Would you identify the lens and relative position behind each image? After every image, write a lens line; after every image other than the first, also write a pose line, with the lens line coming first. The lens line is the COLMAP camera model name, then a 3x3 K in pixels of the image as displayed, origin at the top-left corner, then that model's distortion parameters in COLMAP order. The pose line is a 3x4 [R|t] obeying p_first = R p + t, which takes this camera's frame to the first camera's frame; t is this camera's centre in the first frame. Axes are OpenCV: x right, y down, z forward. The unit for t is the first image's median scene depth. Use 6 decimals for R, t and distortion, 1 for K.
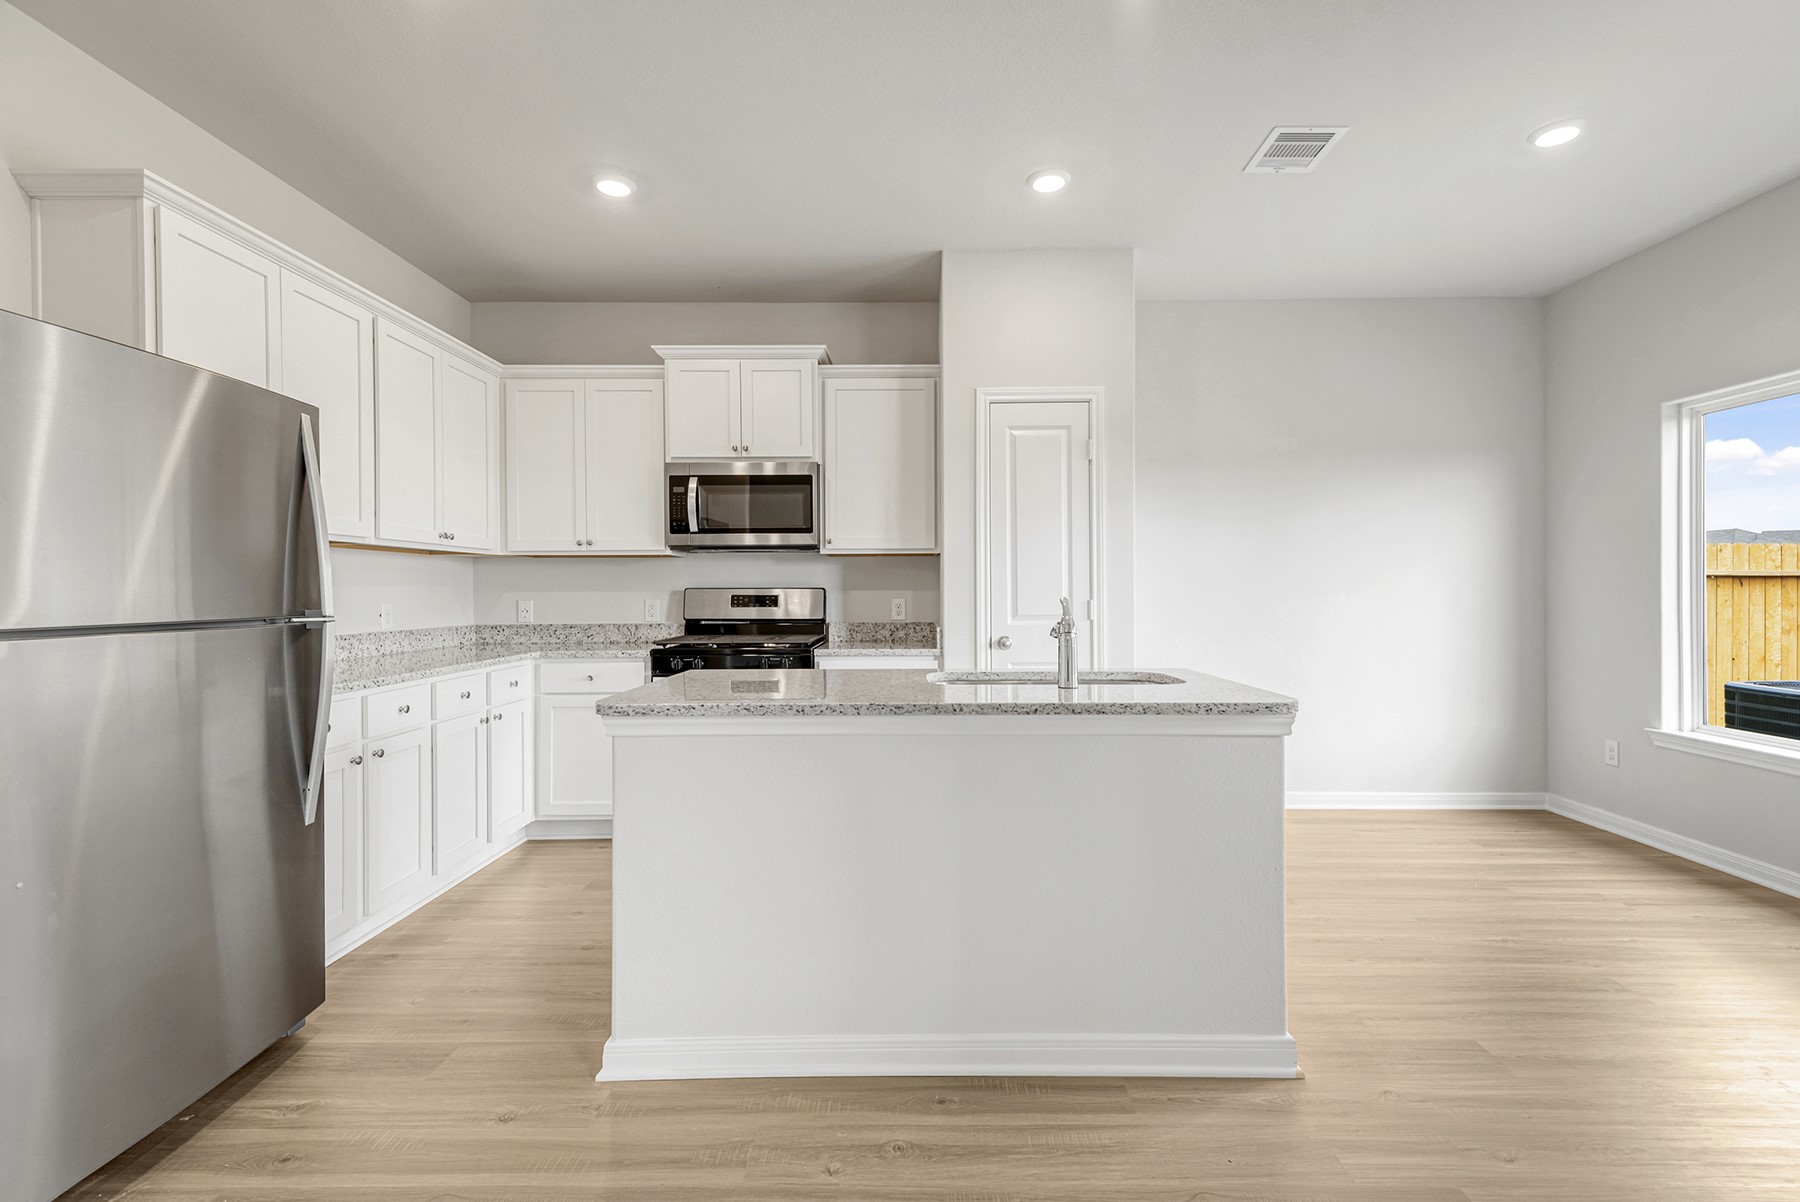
lens RADIAL K [[783.9, 0, 900.0], [0, 783.9, 601.0], [0, 0, 1]] dist [0.000644, -0.000228]
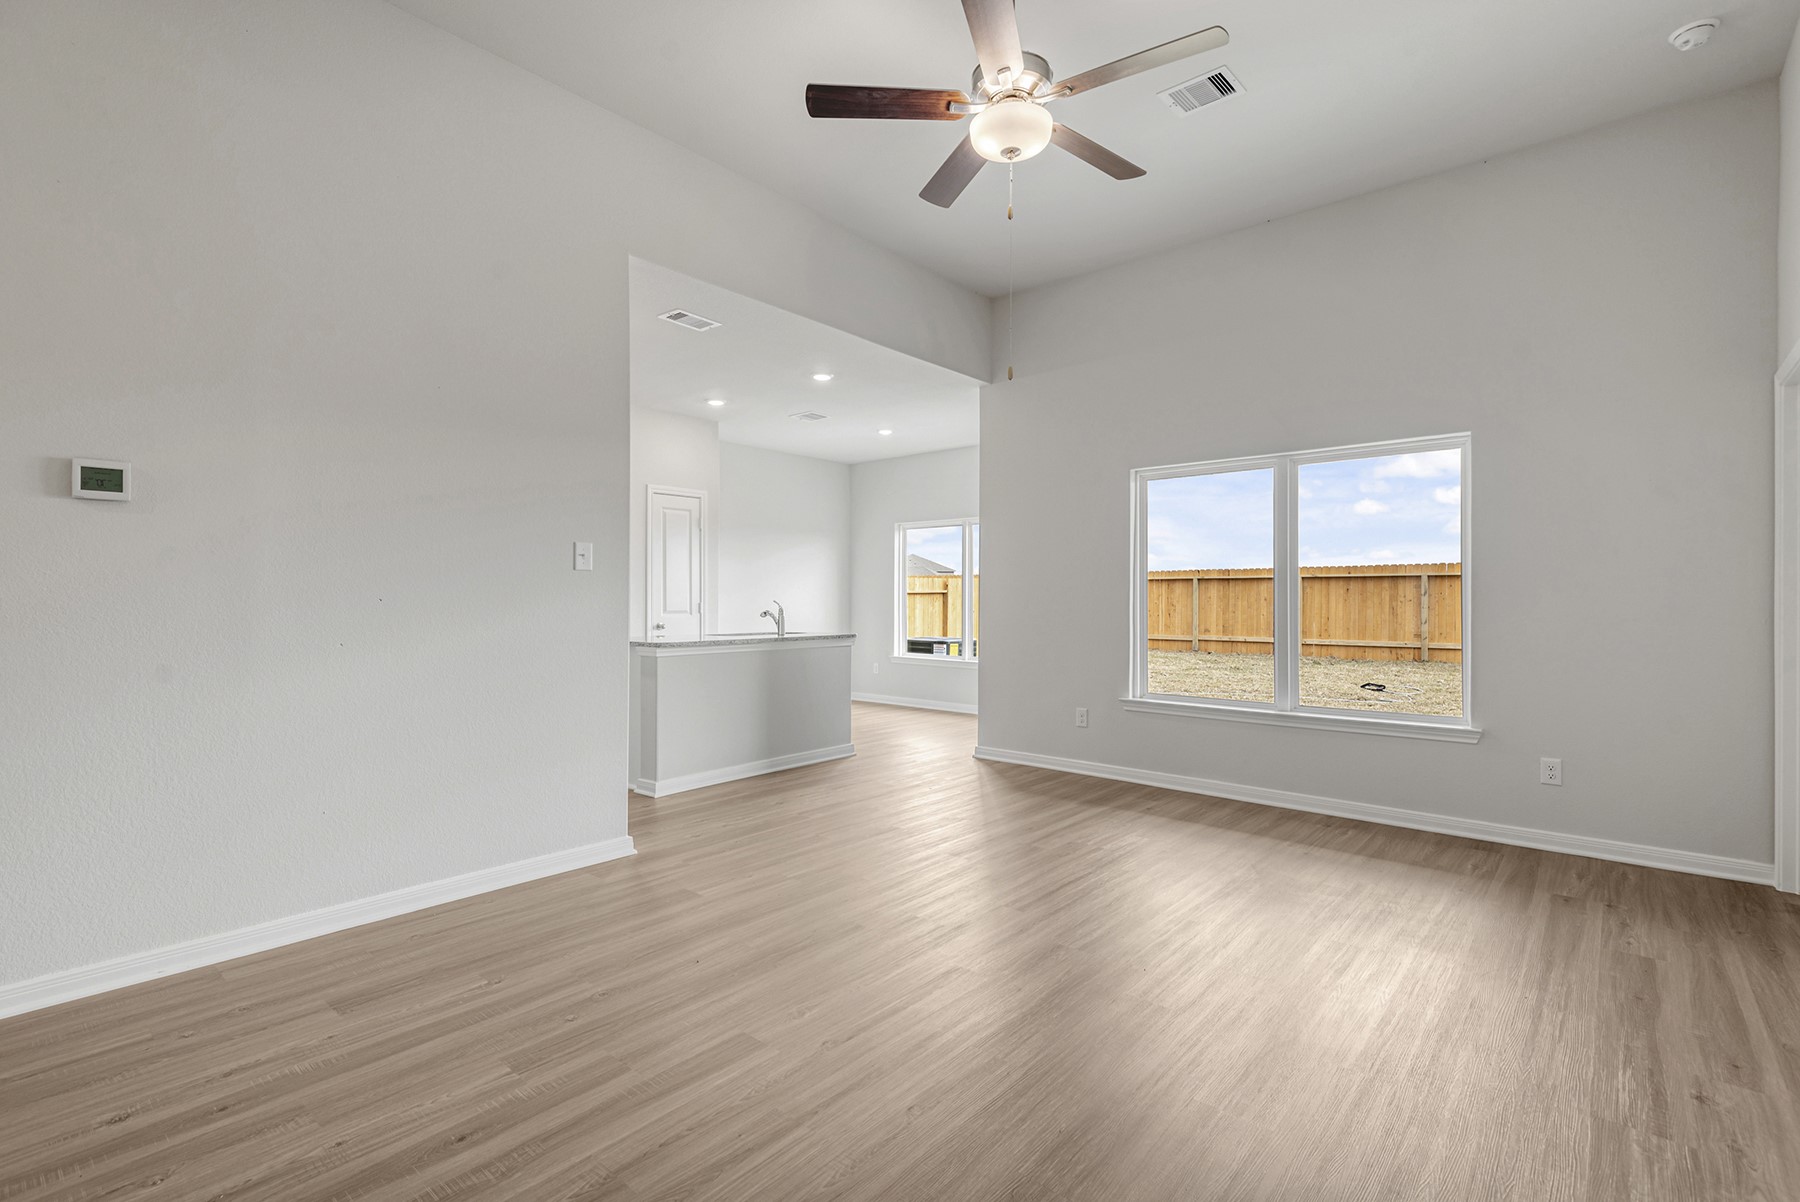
lens RADIAL K [[783.9, 0, 900.0], [0, 783.9, 601.0], [0, 0, 1]] dist [0.000644, -0.000228]
pose [[0.666773, -0.000996, 0.745260, -0.808999], [0.012520, 0.999873, -0.009866, 0.017841], [-0.745155, 0.015909, 0.666701, -0.590366]]
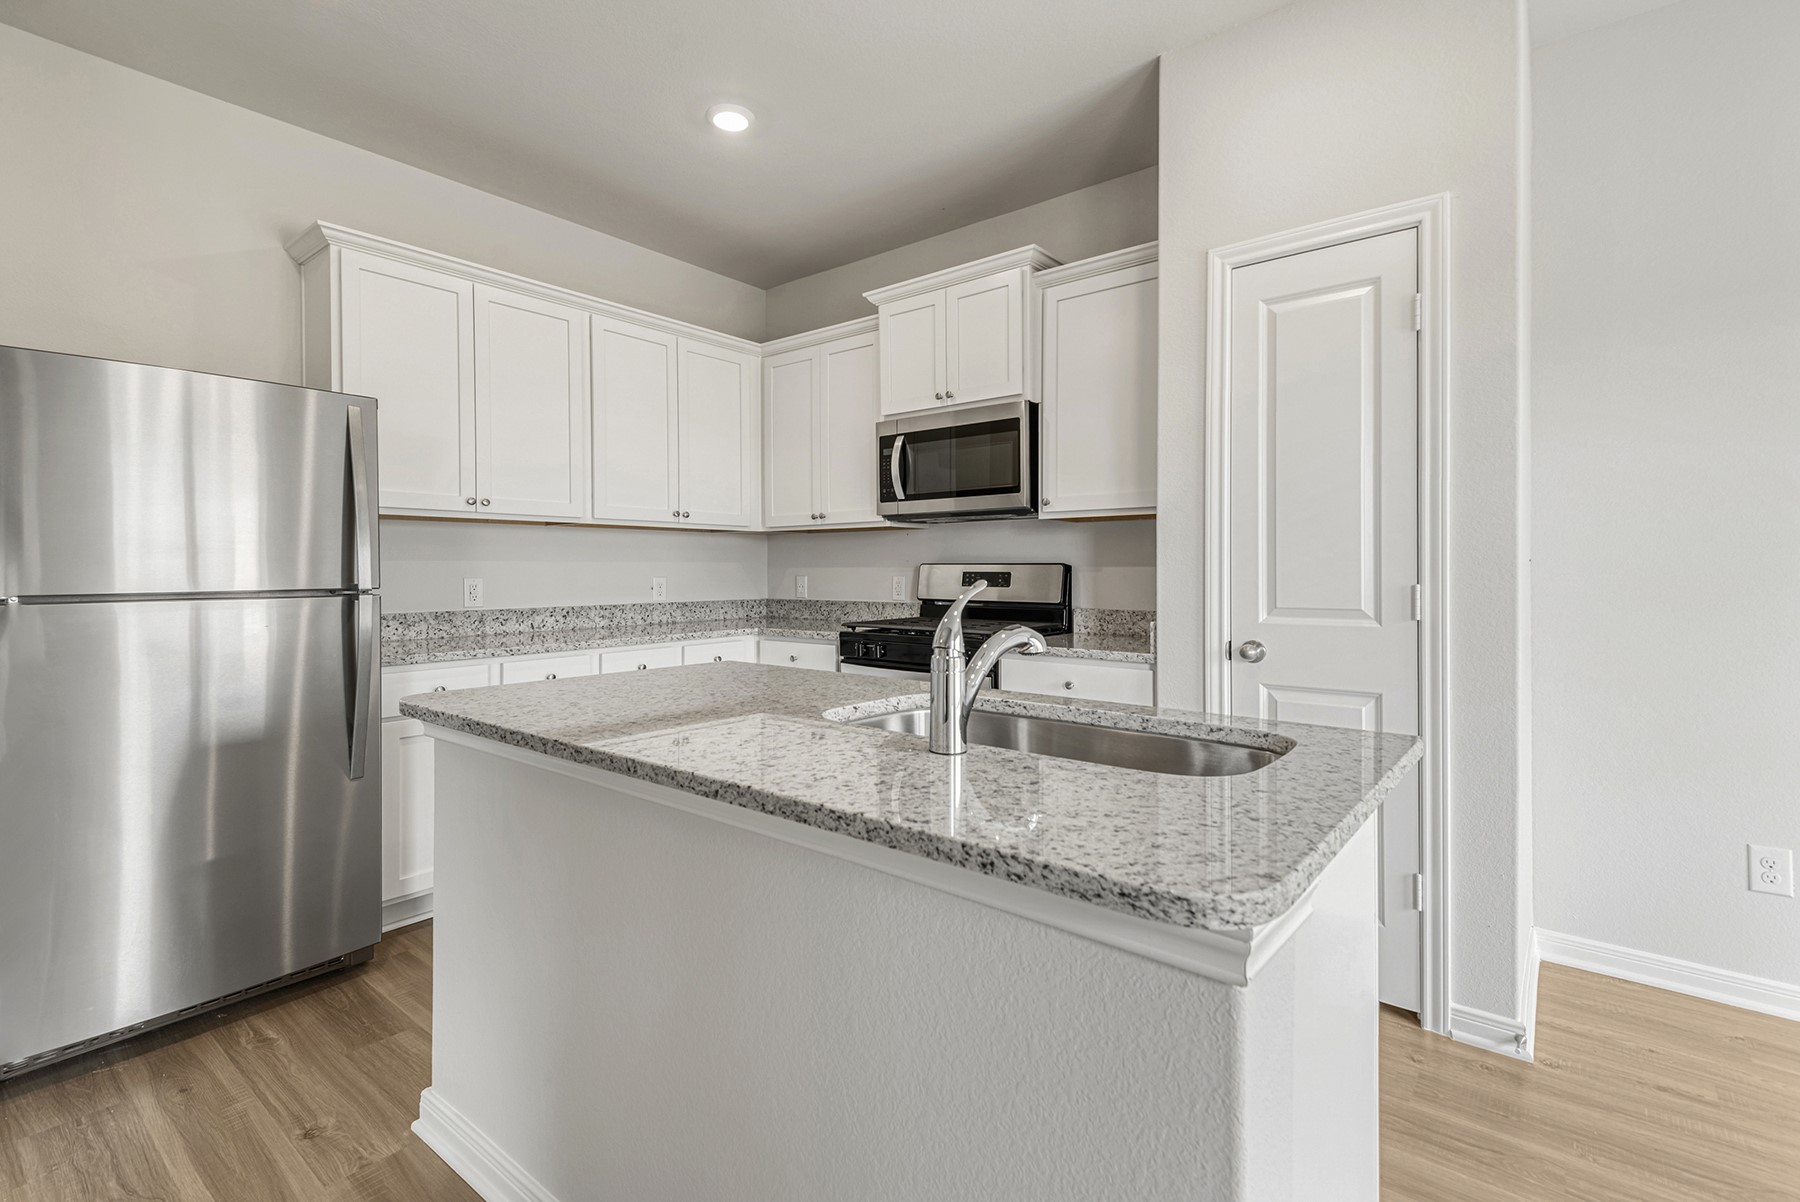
lens RADIAL K [[797.5, 0, 904.1], [0, 797.5, 581.1], [0, 0, 1]] dist [0.015843, -0.000411]
pose [[0.789128, 0.013290, -0.614085, 0.292622], [-0.010104, 0.999911, 0.008656, -0.004802], [0.614146, -0.000626, 0.789192, 0.311968]]
